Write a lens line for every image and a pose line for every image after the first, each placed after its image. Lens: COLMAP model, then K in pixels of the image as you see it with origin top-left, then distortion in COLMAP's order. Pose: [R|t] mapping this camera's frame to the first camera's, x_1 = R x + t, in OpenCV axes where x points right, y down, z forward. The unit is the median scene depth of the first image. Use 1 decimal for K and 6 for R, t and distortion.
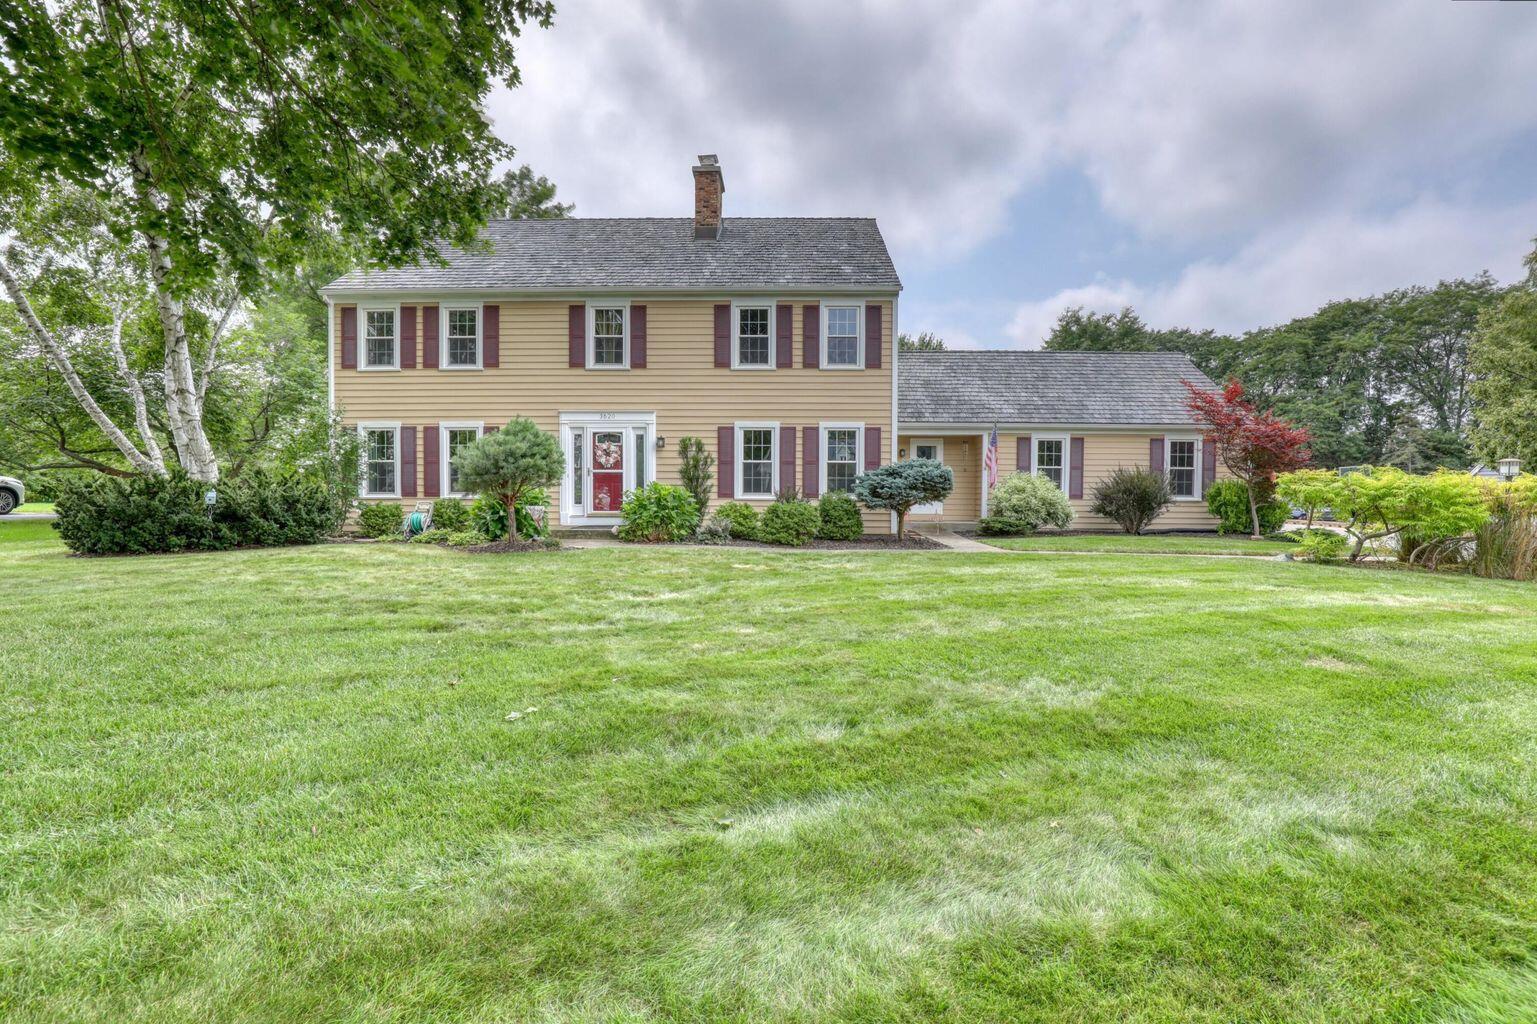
lens RADIAL K [[657.8, 0, 768.5], [0, 657.8, 512.0], [0, 0, 1]] dist [-0.003784, -0.000181]
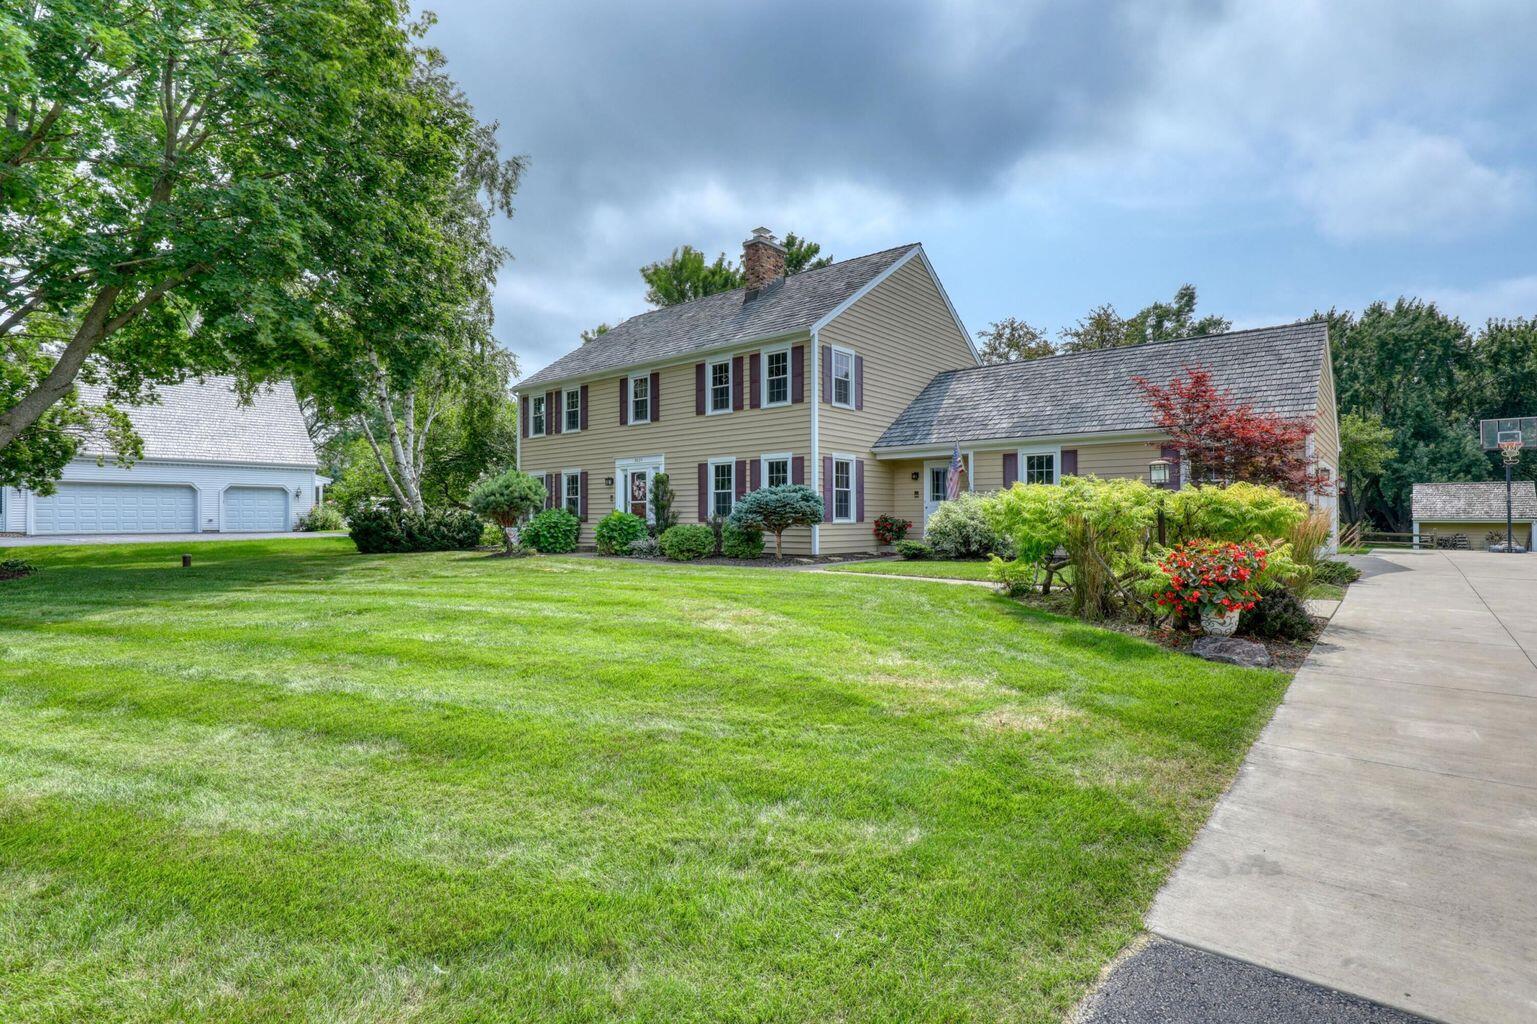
lens RADIAL K [[764.3, 0, 768.5], [0, 764.3, 512.0], [0, 0, 1]] dist [-0.017143, 0.000098]
pose [[0.779053, -0.011740, -0.626848, 0.903717], [-0.010352, 0.999448, -0.031583, 0.002861], [0.626873, 0.031094, 0.778501, -0.015634]]
